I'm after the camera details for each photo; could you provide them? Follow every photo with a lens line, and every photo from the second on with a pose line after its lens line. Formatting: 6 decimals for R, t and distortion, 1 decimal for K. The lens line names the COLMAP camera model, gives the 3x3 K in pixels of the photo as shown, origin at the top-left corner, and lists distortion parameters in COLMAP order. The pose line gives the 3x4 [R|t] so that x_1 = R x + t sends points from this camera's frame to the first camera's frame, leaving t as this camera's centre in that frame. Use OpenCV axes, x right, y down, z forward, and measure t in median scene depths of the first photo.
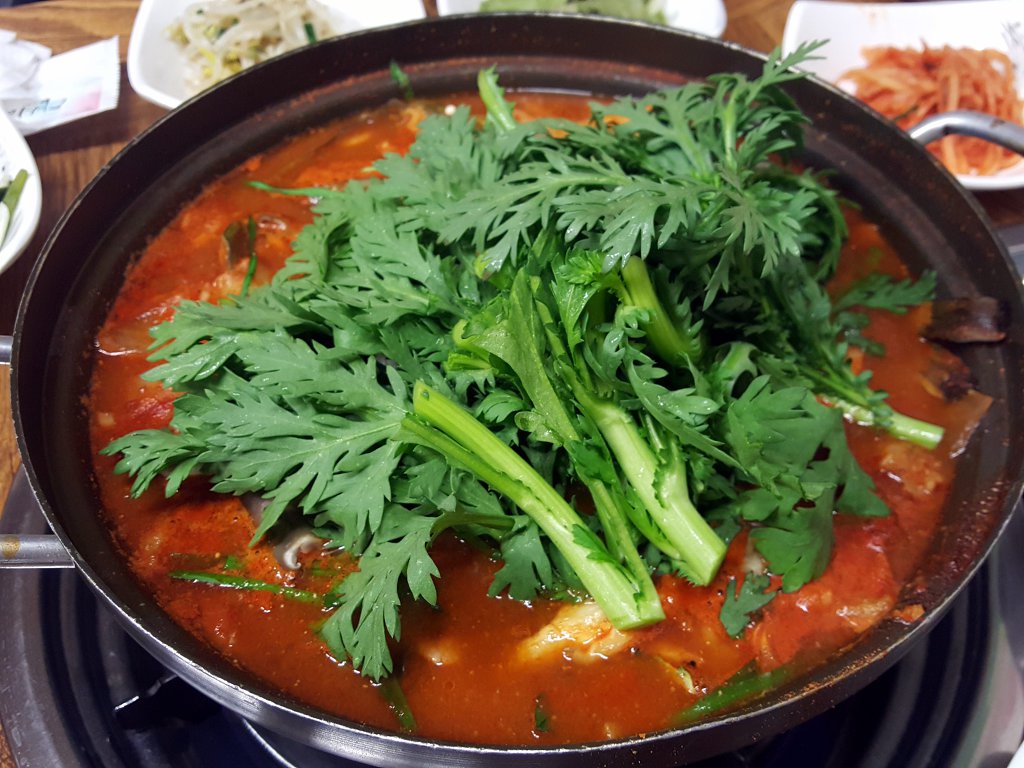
lens RADIAL K [[1086.5, 0, 512.0], [0, 1086.5, 384.0], [0, 0, 1]] dist [0.164735, -0.395206]
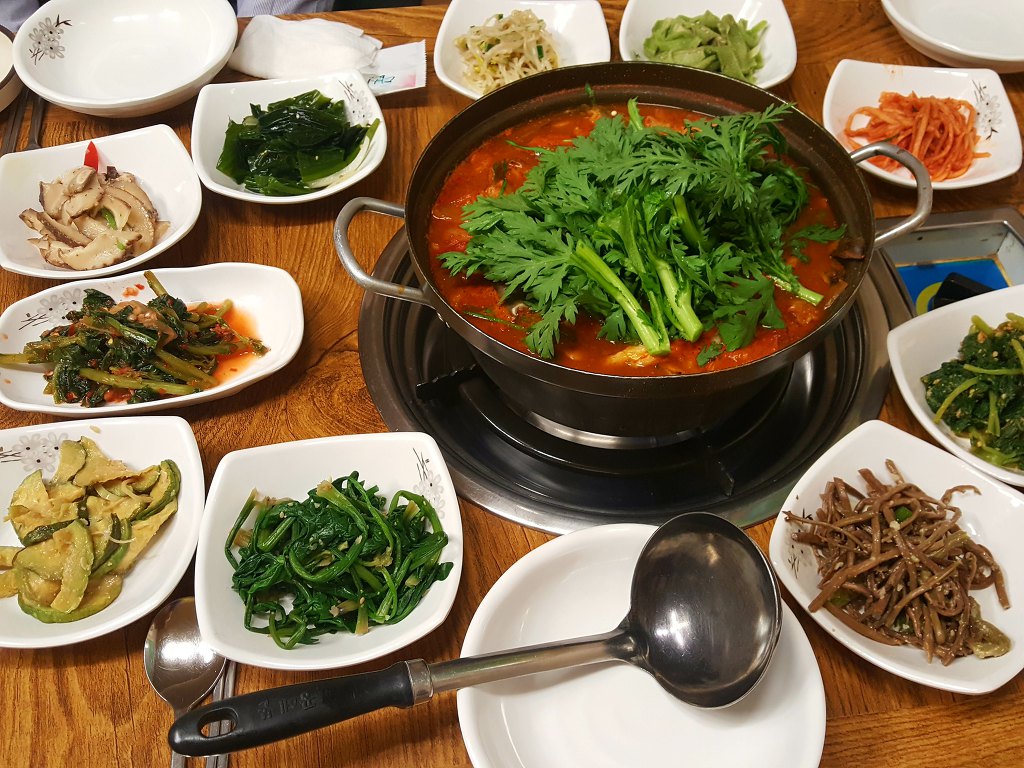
lens RADIAL K [[1086.5, 0, 512.0], [0, 1086.5, 384.0], [0, 0, 1]] dist [0.164735, -0.395206]
pose [[0.982670, 0.136413, -0.125507, 0.099226], [-0.131342, 0.990181, 0.047864, 0.198360], [0.130804, -0.030551, 0.990937, -1.249737]]
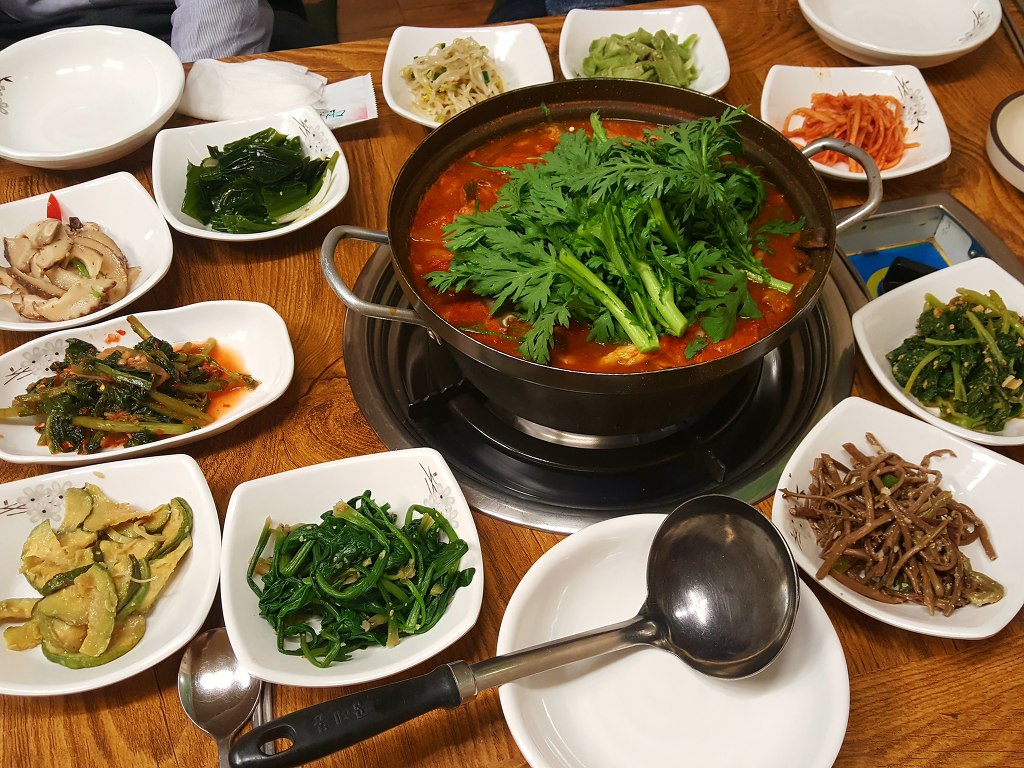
lens RADIAL K [[1085.3, 0, 513.3], [0, 1085.3, 397.7], [0, 0, 1]] dist [0.162811, -0.390756]
pose [[0.997661, 0.046843, -0.049775, -0.057327], [-0.045717, 0.998678, 0.023515, 0.260958], [0.050811, -0.021185, 0.998484, -1.338482]]
